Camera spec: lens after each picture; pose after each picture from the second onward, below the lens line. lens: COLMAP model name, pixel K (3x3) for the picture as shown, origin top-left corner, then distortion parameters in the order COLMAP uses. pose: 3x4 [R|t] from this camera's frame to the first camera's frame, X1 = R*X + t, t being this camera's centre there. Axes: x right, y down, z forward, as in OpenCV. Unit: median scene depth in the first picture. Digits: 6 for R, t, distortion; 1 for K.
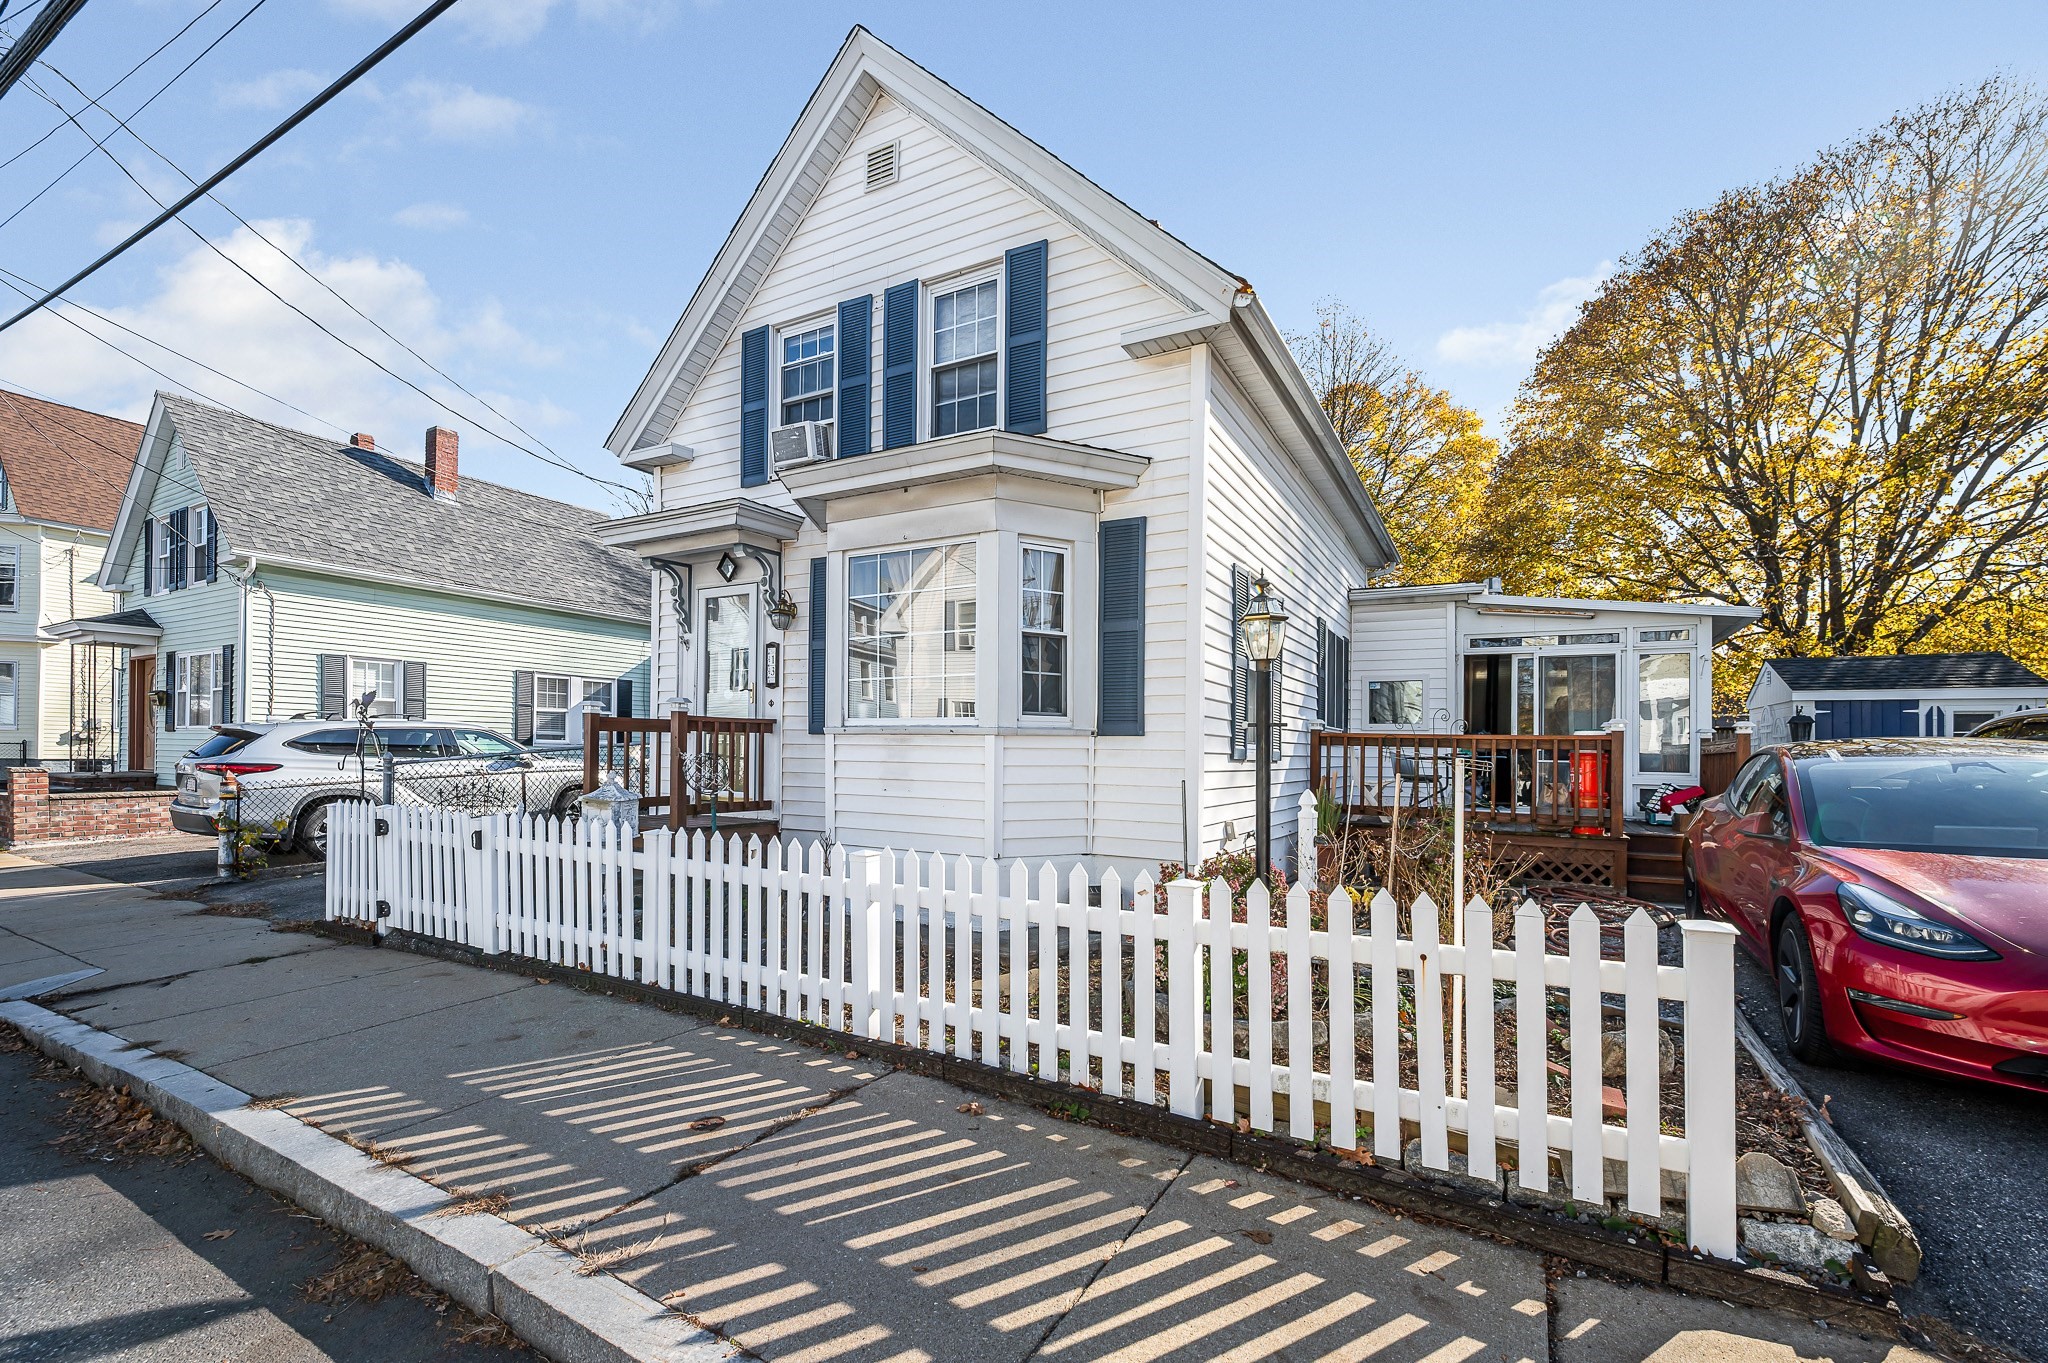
lens RADIAL K [[850.5, 0, 1046.6], [0, 850.5, 728.5], [0, 0, 1]] dist [-0.001656, -0.000272]
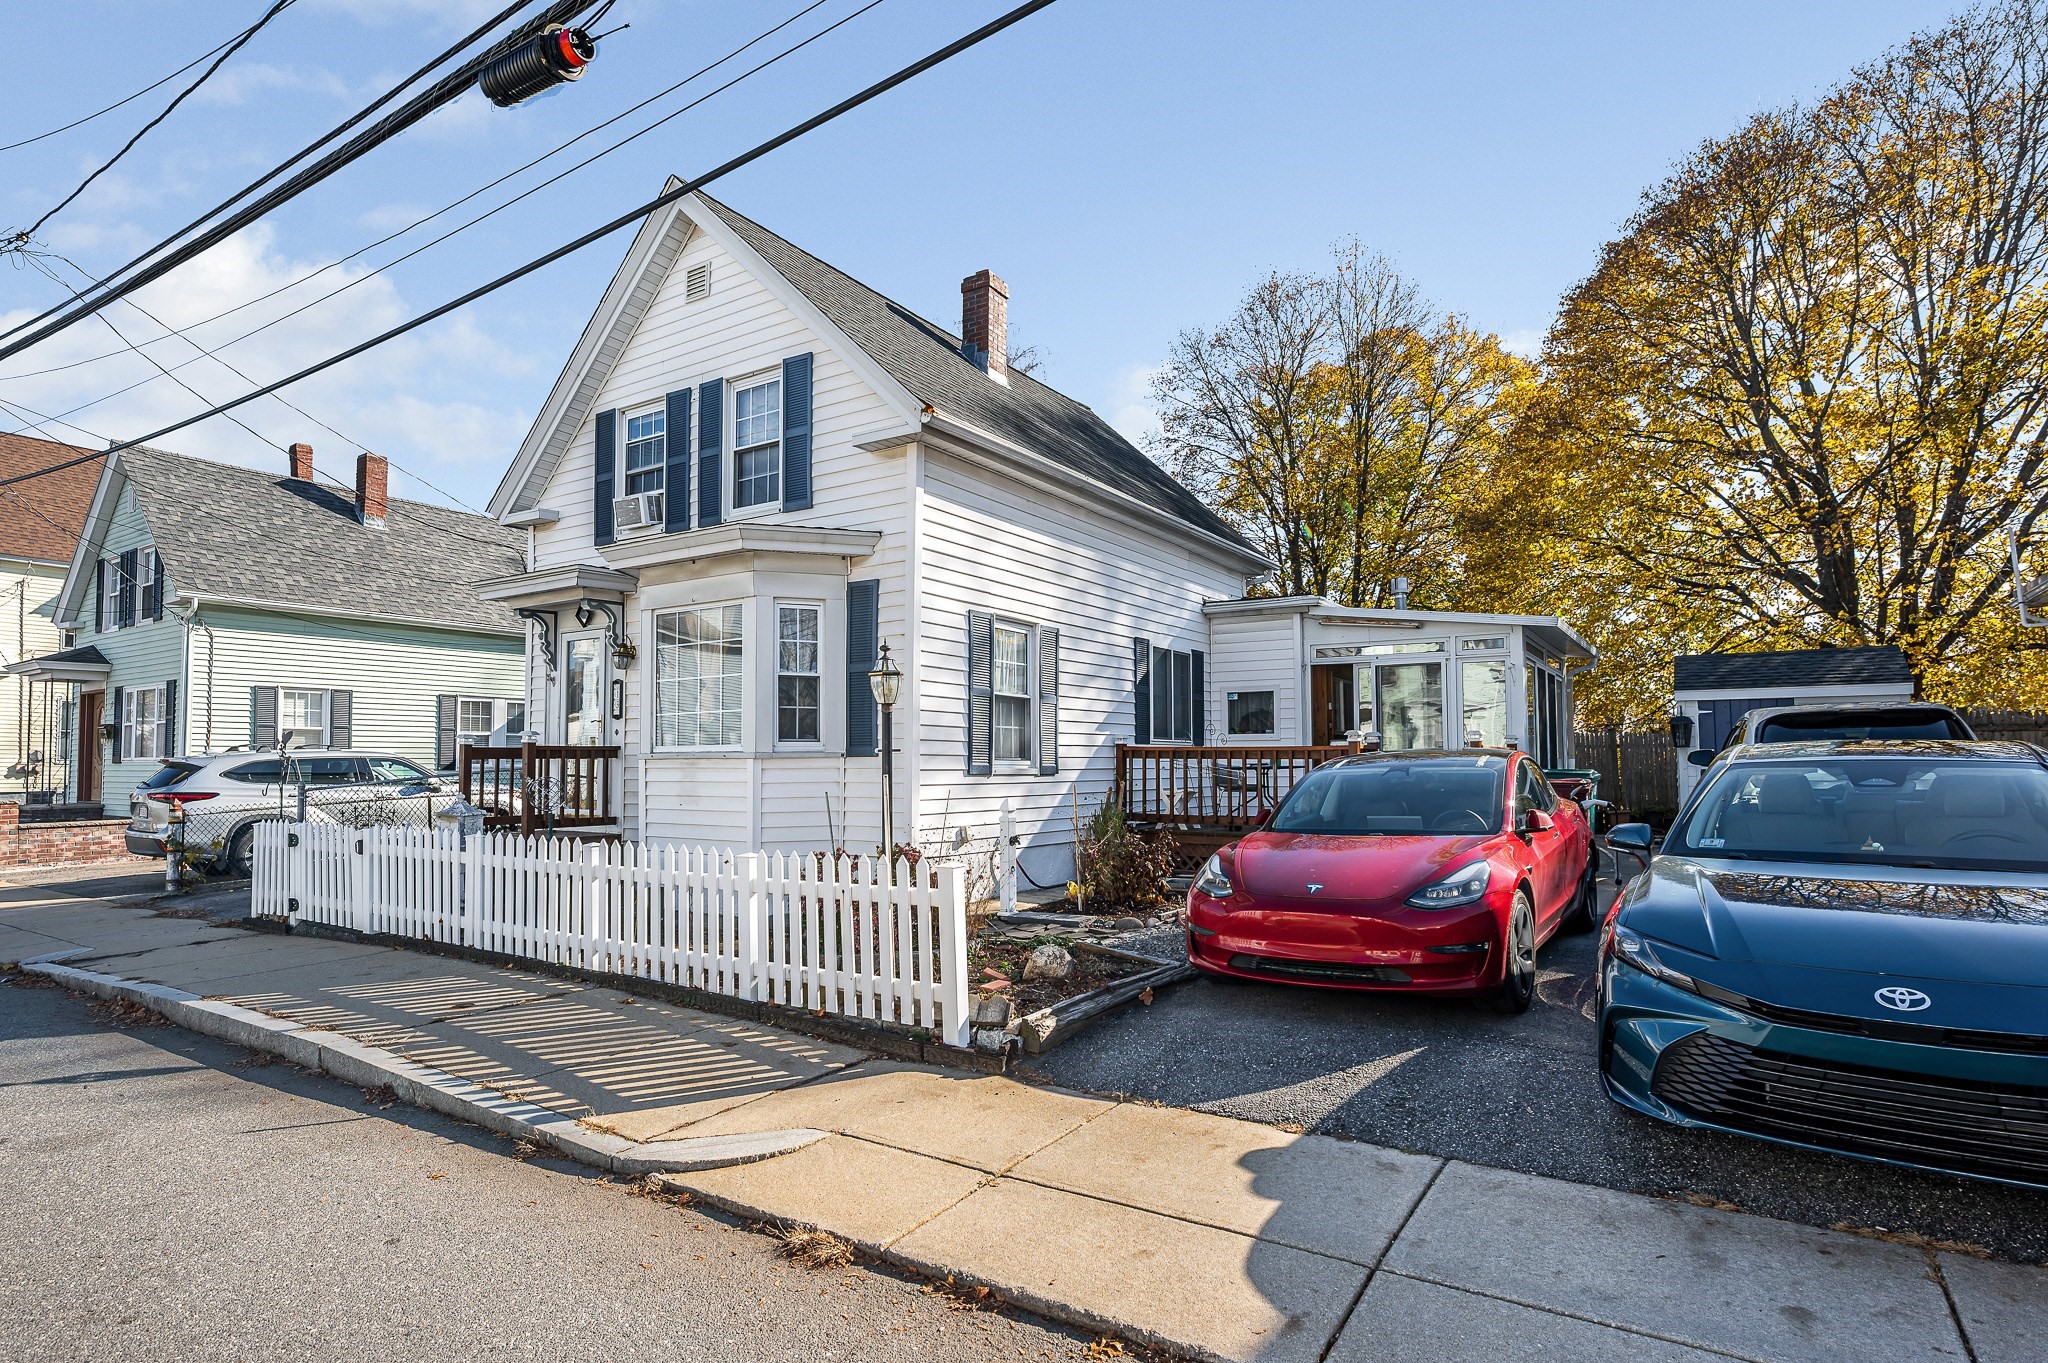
lens RADIAL K [[1060.6, 0, 1024.0], [0, 1060.6, 681.5], [0, 0, 1]] dist [-0.001407, 0.000173]
pose [[0.996433, -0.025395, -0.080475, 0.346466], [0.021320, 0.998467, -0.051088, -0.013086], [0.081649, 0.049190, 0.995447, -0.394361]]
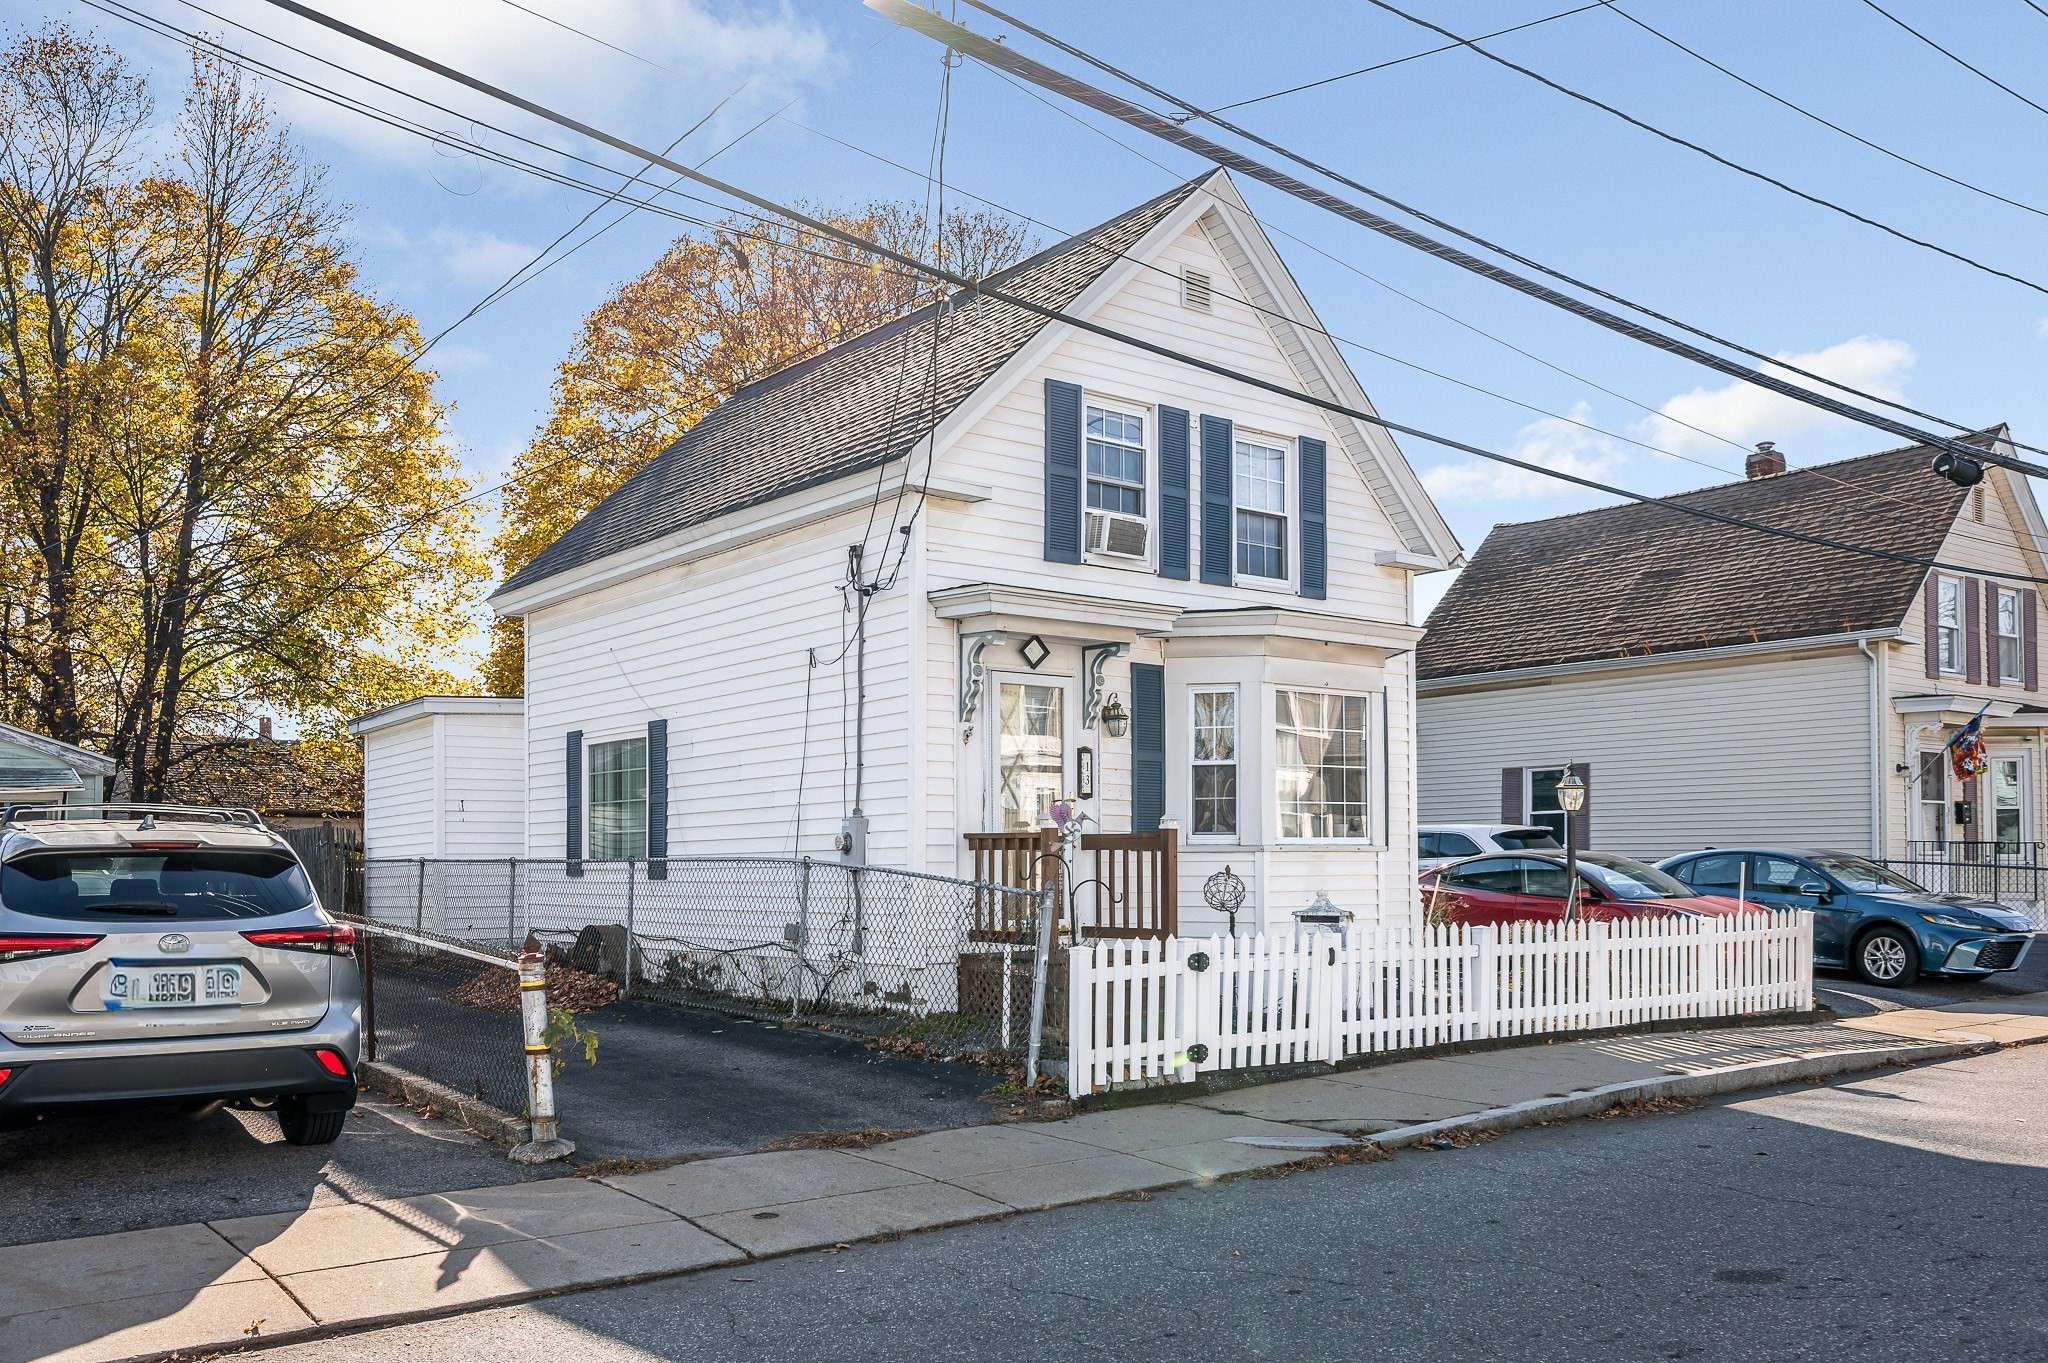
lens RADIAL K [[1695.8, 0, 1022.6], [0, 1695.8, 780.4], [0, 0, 1]] dist [-0.051557, -0.001228]
pose [[0.404995, 0.028046, 0.913889, -1.959965], [-0.015806, 0.999595, -0.023672, -0.024408], [-0.914182, -0.004858, 0.405274, 0.346938]]
